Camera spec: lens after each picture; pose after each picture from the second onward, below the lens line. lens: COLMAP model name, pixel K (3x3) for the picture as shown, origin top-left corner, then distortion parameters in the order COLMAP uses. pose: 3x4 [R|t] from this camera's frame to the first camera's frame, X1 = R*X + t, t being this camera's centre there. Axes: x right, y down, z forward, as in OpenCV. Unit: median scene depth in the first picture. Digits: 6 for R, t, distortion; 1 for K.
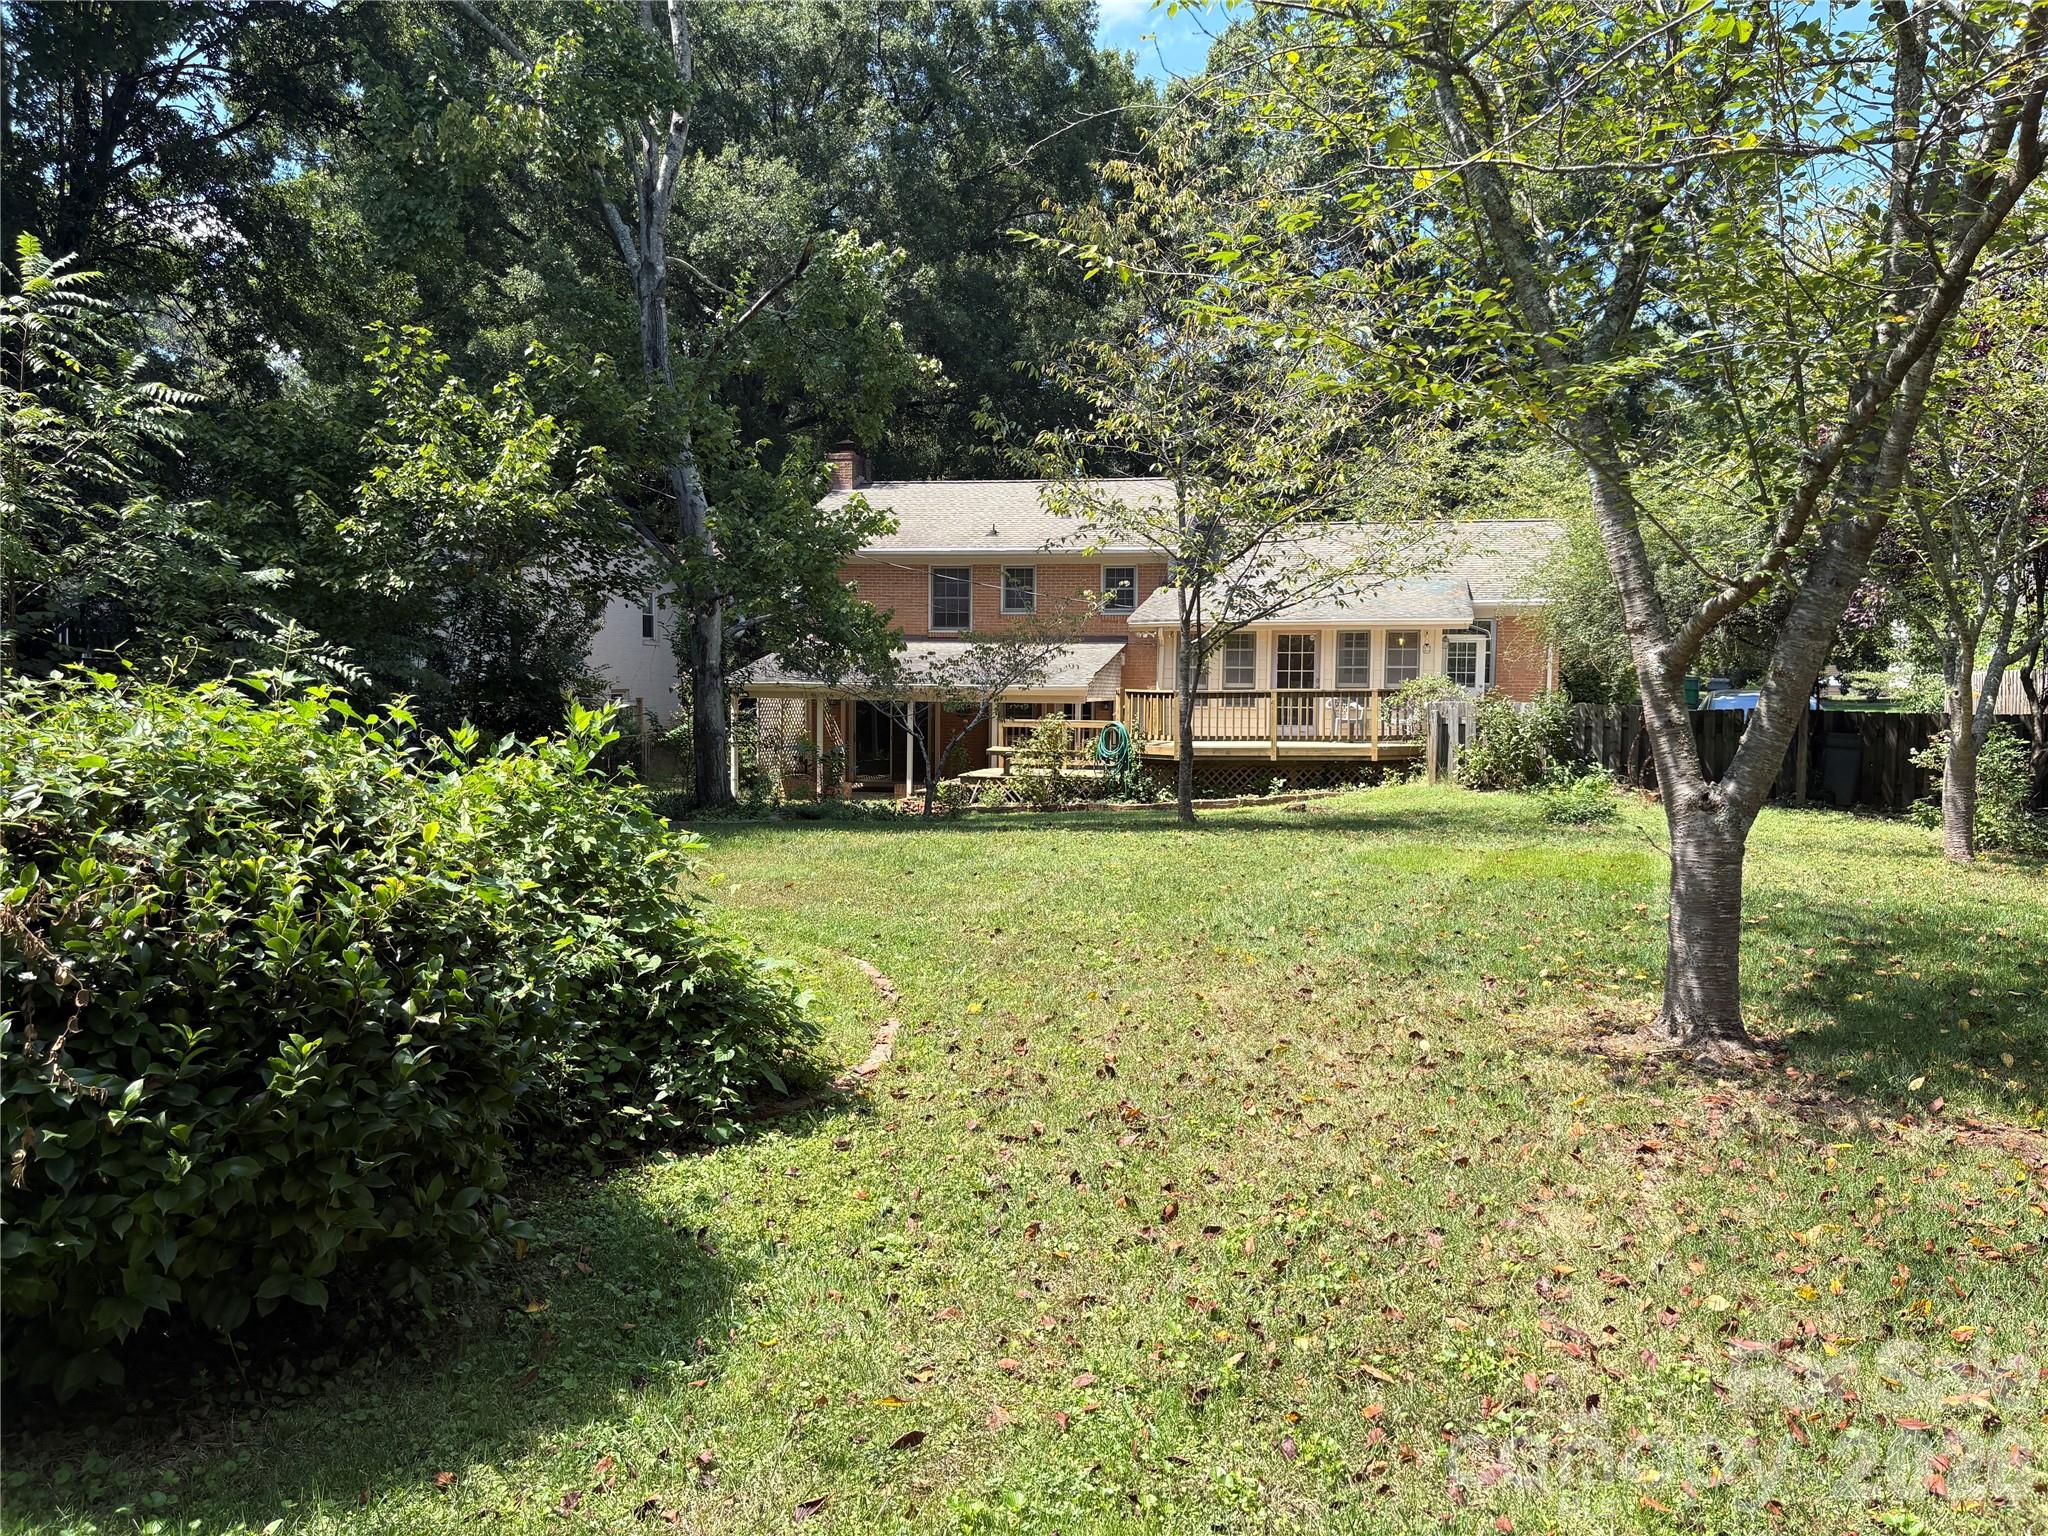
lens RADIAL K [[1555.1, 0, 1014.9], [0, 1555.1, 774.1], [0, 0, 1]] dist [0.043756, -0.051051]
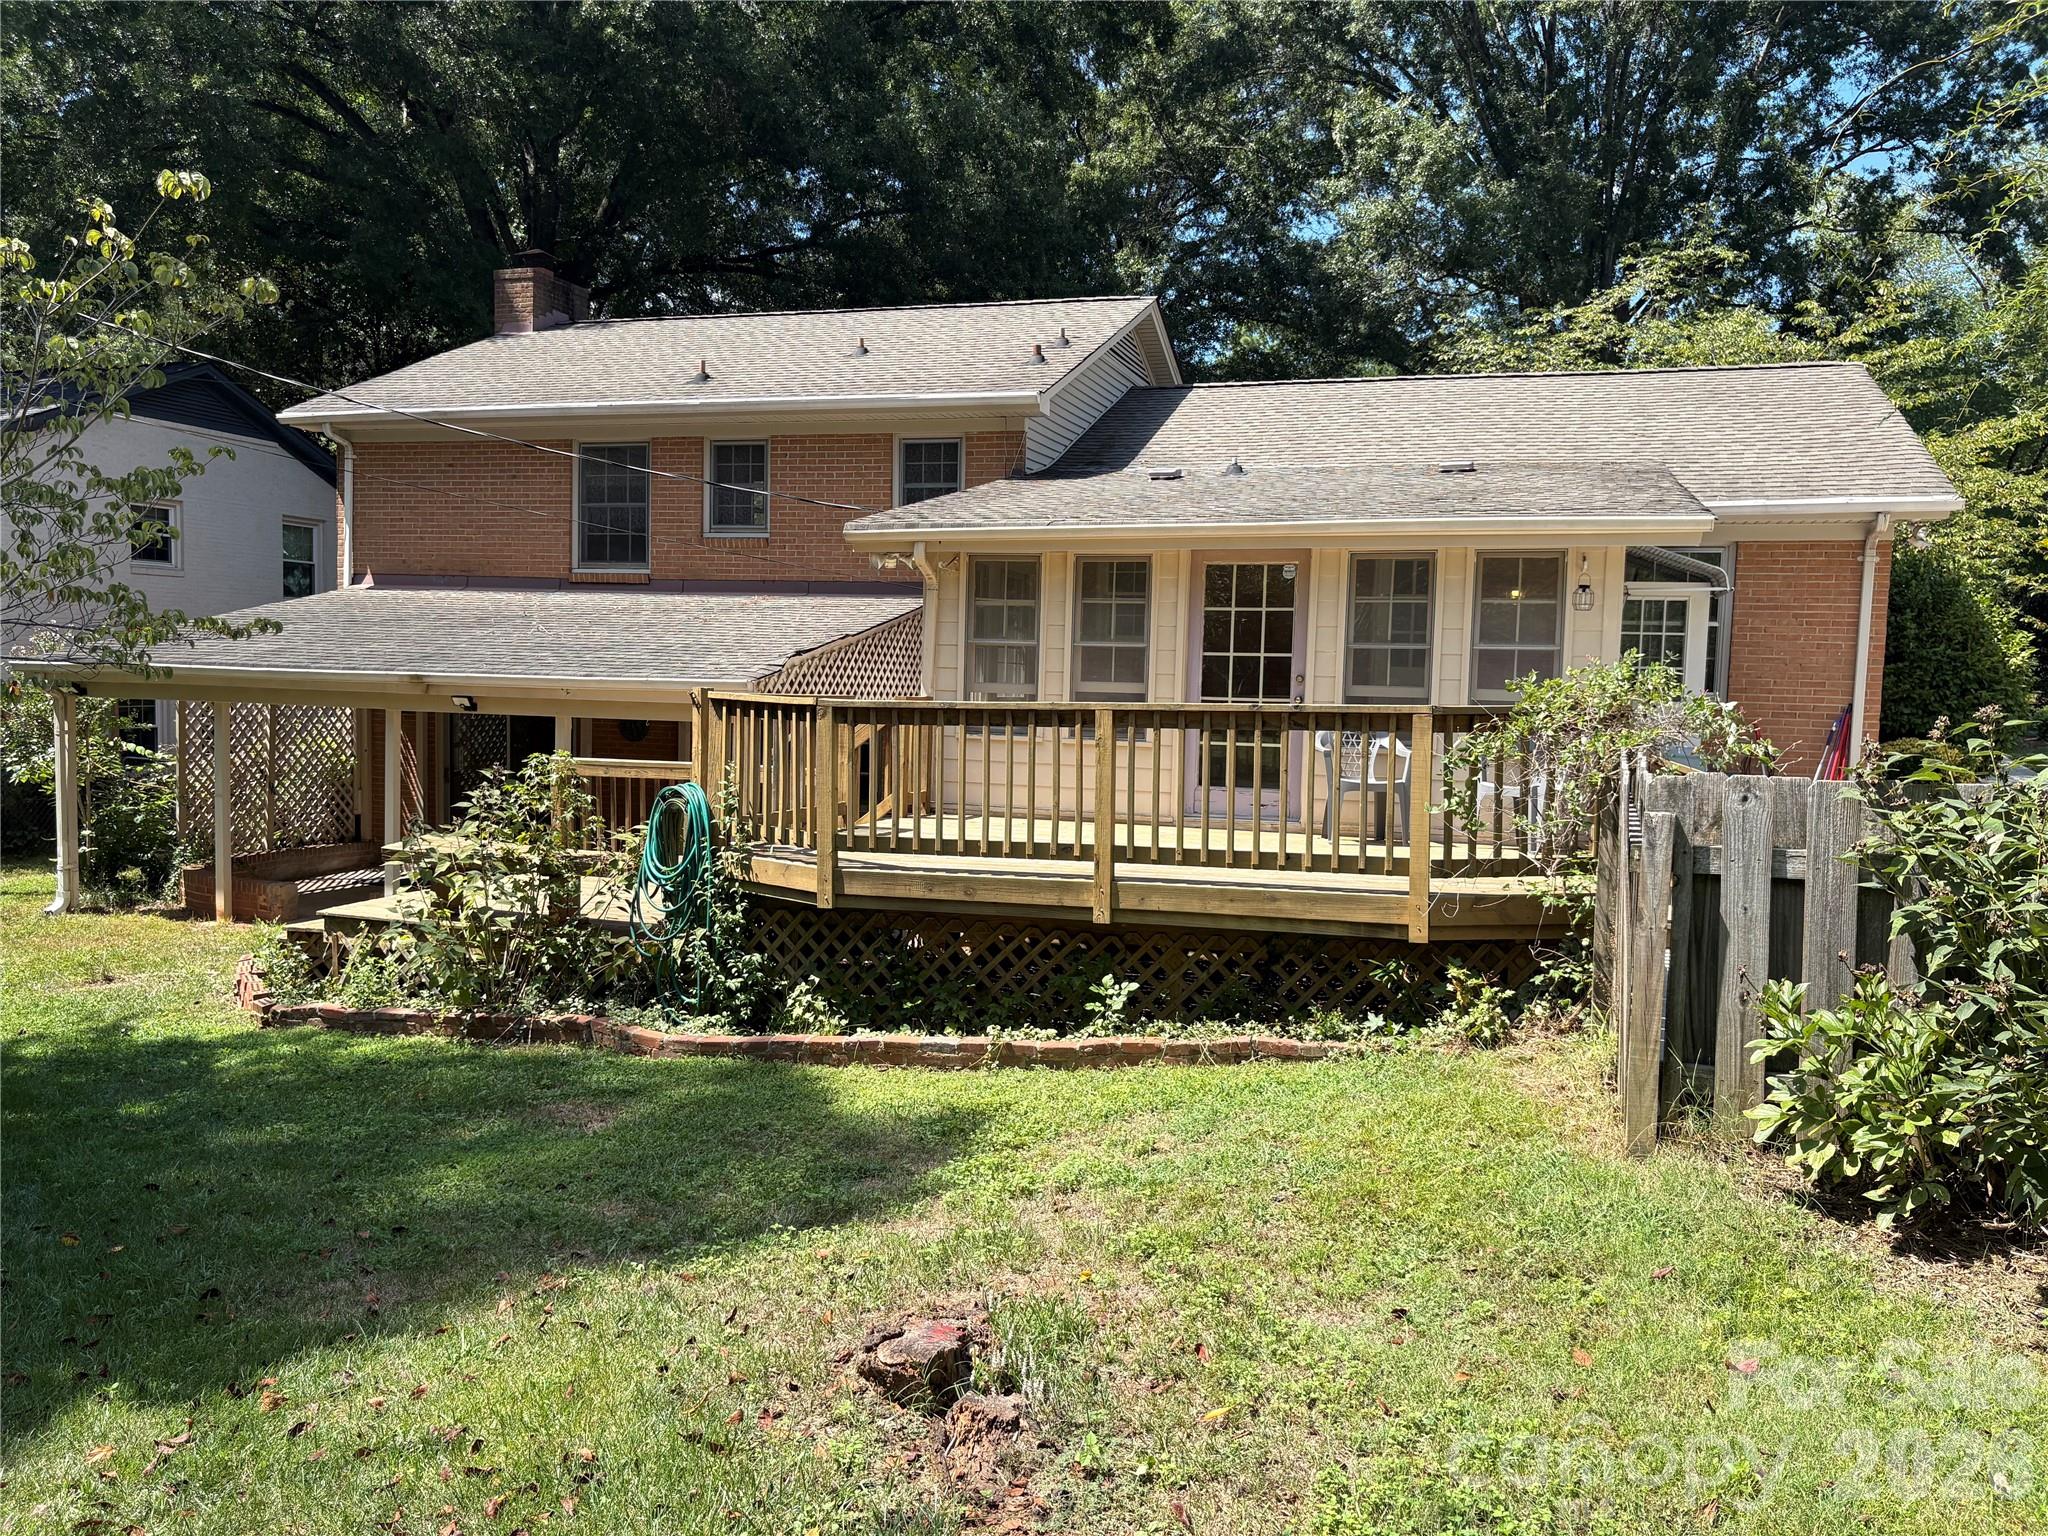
lens RADIAL K [[1555.1, 0, 1033.6], [0, 1555.1, 764.4], [0, 0, 1]] dist [0.043756, -0.051051]
pose [[0.998280, 0.021383, -0.054589, 0.162555], [-0.021672, 0.999754, -0.004694, -0.038206], [0.054475, 0.005869, 0.998498, 0.655018]]
